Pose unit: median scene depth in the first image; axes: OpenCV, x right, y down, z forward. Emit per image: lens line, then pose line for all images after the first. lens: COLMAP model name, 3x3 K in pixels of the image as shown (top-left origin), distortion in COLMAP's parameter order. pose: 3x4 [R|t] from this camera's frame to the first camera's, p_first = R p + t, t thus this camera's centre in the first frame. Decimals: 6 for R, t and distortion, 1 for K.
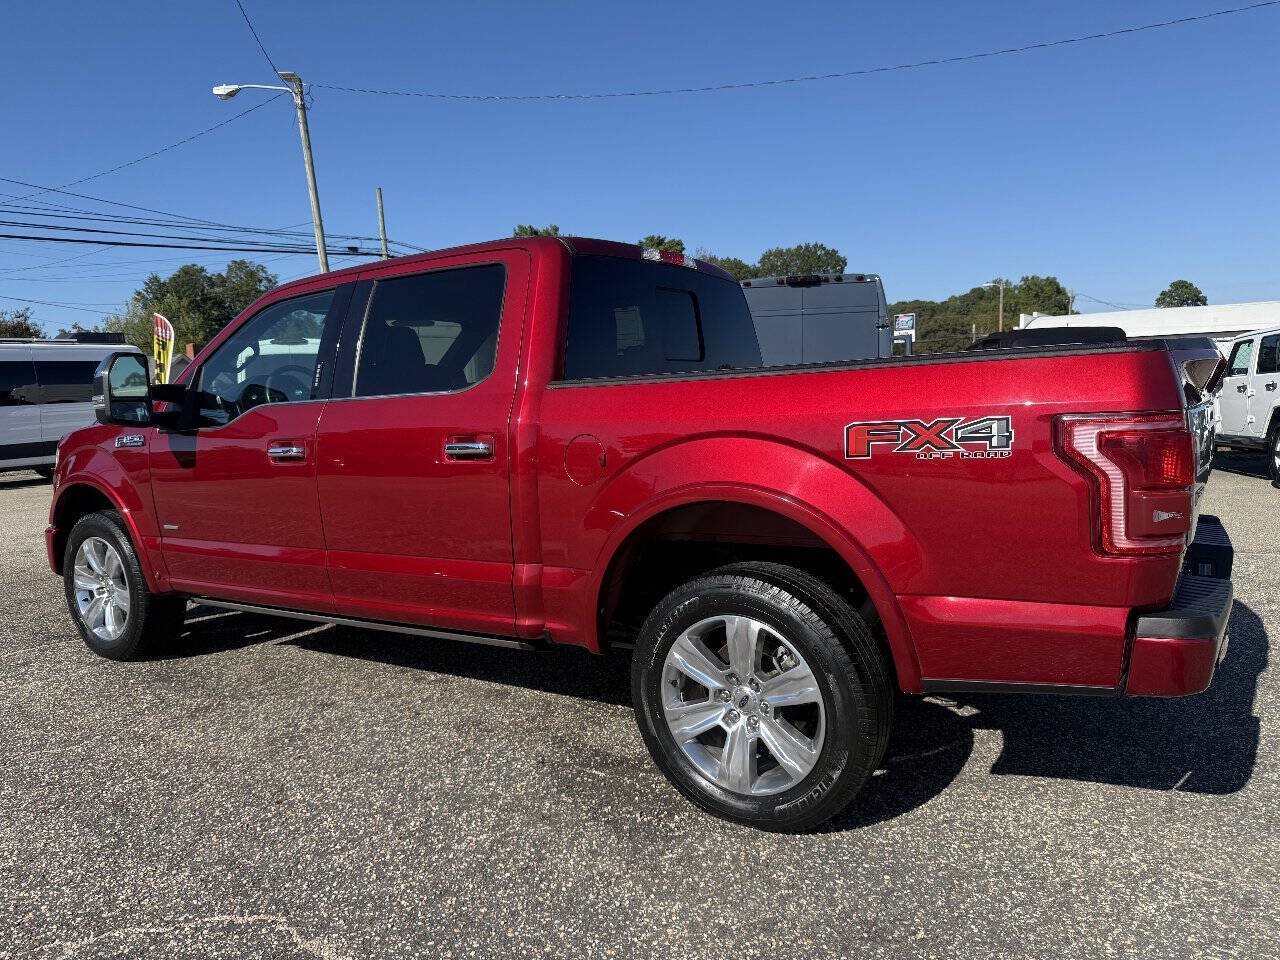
lens RADIAL K [[904.2, 0, 635.0], [0, 904.2, 477.0], [0, 0, 1]] dist [0.016825, -0.024998]
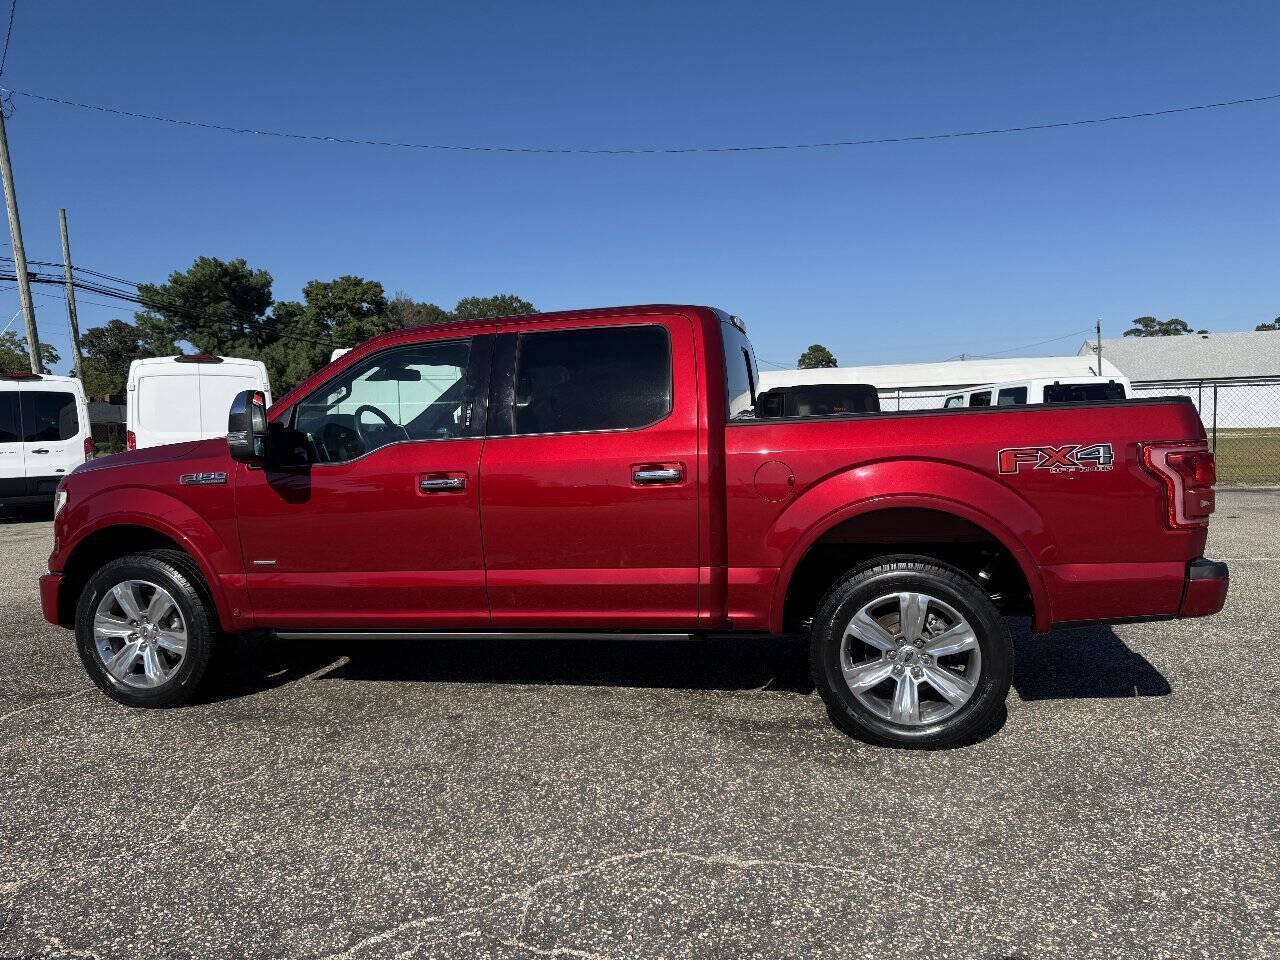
lens RADIAL K [[904.2, 0, 643.8], [0, 904.2, 480.4], [0, 0, 1]] dist [0.016825, -0.024998]
pose [[0.937303, -0.012807, 0.348279, -0.664574], [0.029517, 0.998651, -0.042715, 0.029198], [-0.347263, 0.050317, 0.936417, -0.131786]]
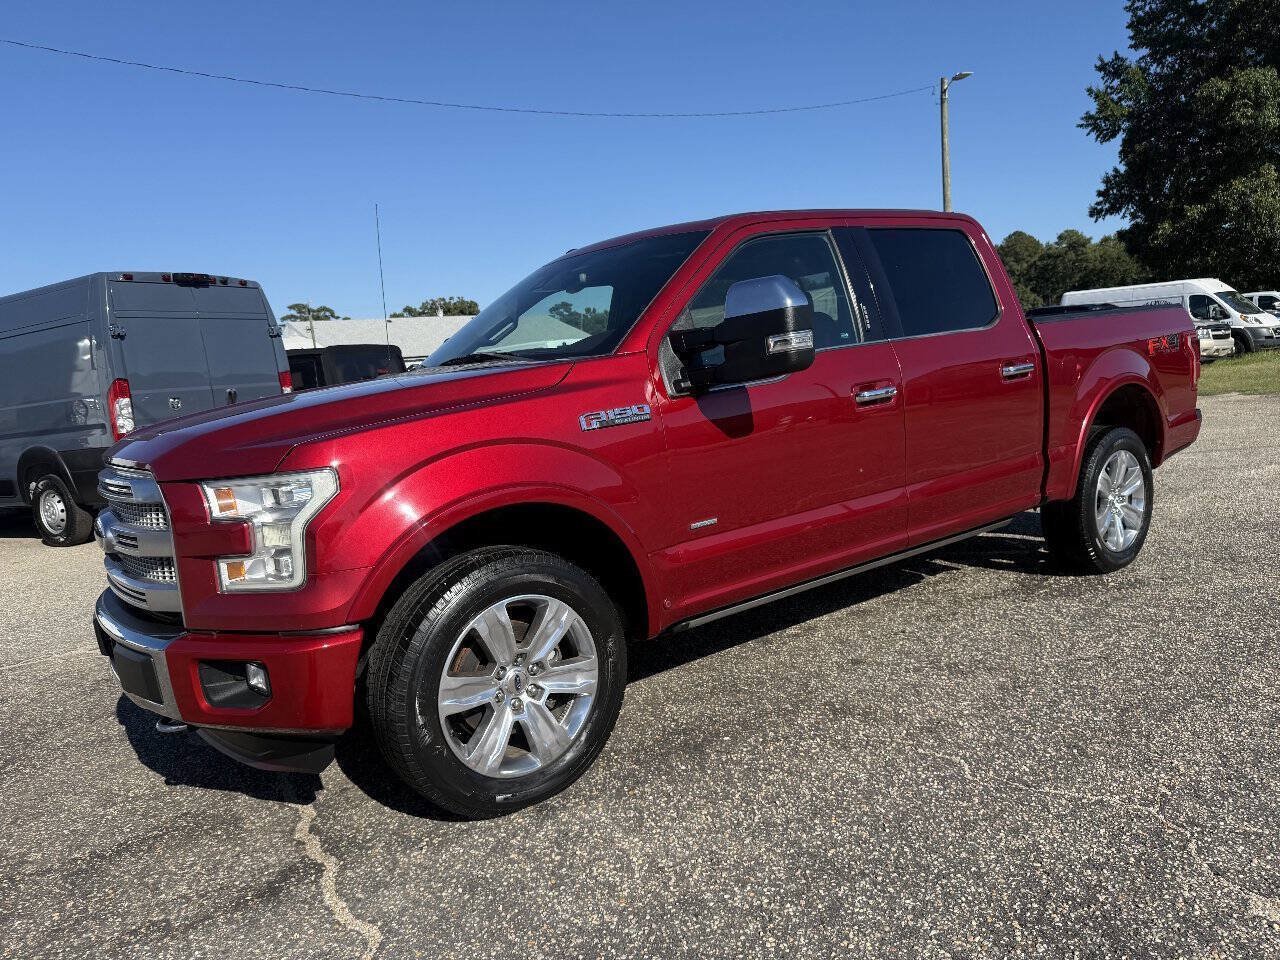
lens RADIAL K [[904.2, 0, 636.2], [0, 904.2, 490.1], [0, 0, 1]] dist [0.016825, -0.024998]
pose [[0.341618, -0.121354, 0.931971, -1.711984], [0.160876, 0.984544, 0.069230, -0.042037], [-0.925968, 0.126281, 0.355860, 1.136645]]
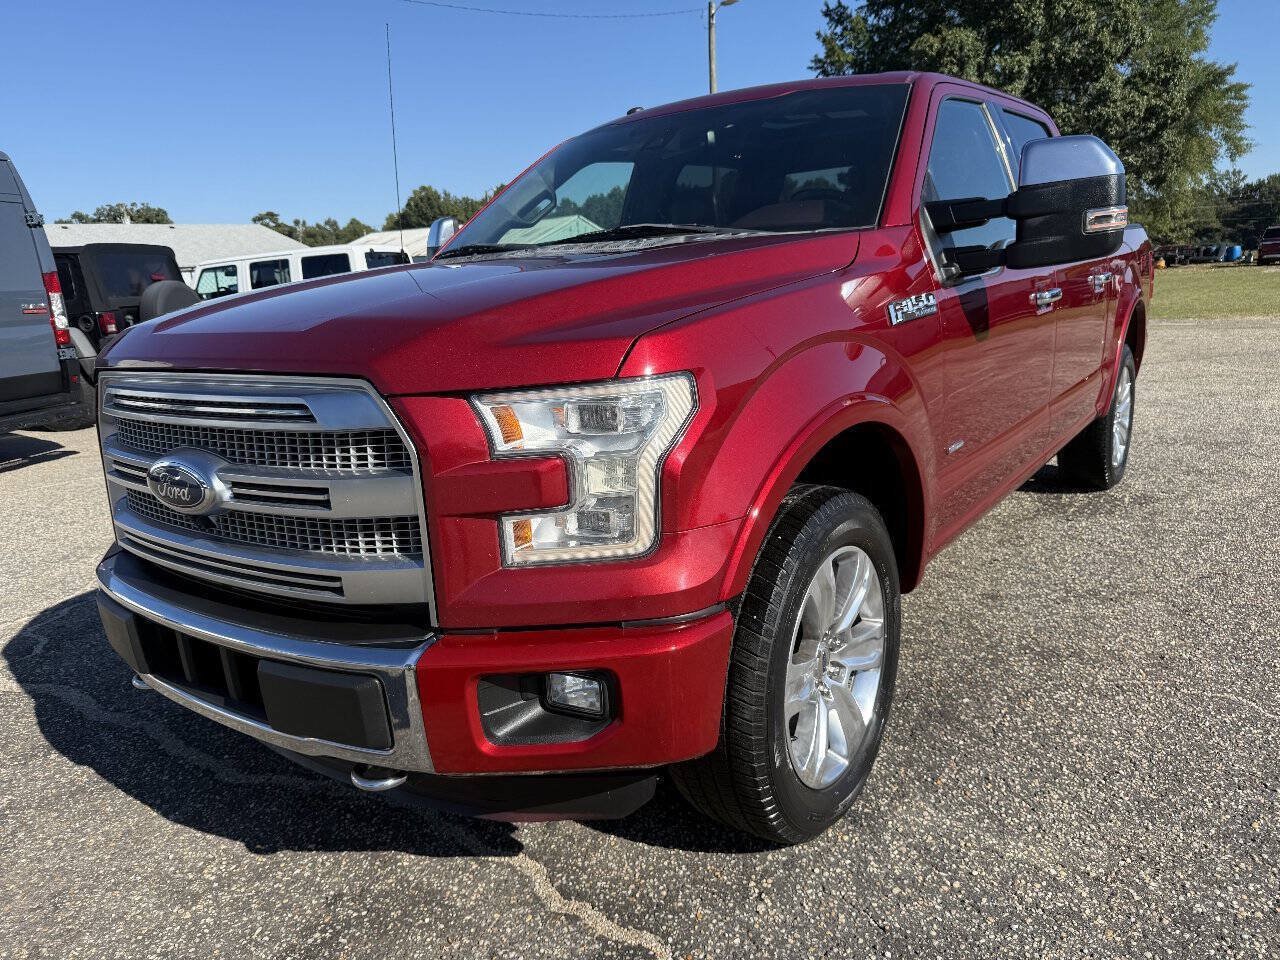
lens RADIAL K [[904.2, 0, 638.1], [0, 904.2, 490.4], [0, 0, 1]] dist [0.016825, -0.024998]
pose [[0.049104, -0.200442, 0.978474, -1.581515], [0.148583, 0.970221, 0.191295, -0.086680], [-0.987680, 0.135991, 0.077424, 1.670320]]
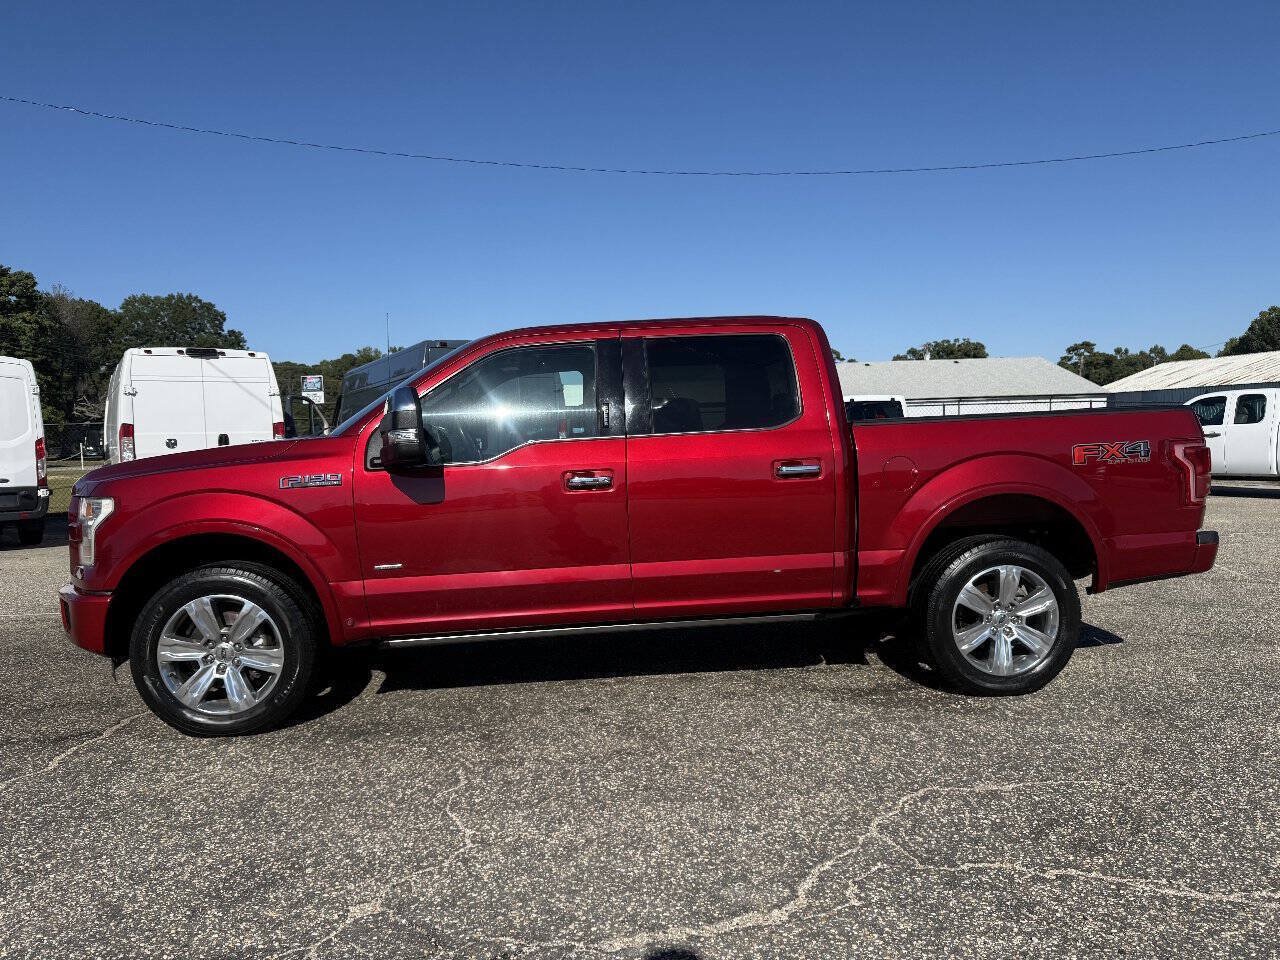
lens RADIAL K [[904.2, 0, 642.2], [0, 904.2, 490.3], [0, 0, 1]] dist [0.016825, -0.024998]
pose [[0.775798, -0.024375, 0.630510, -1.290808], [0.058829, 0.997695, -0.033814, 0.032932], [-0.628232, 0.063325, 0.775444, 0.121470]]
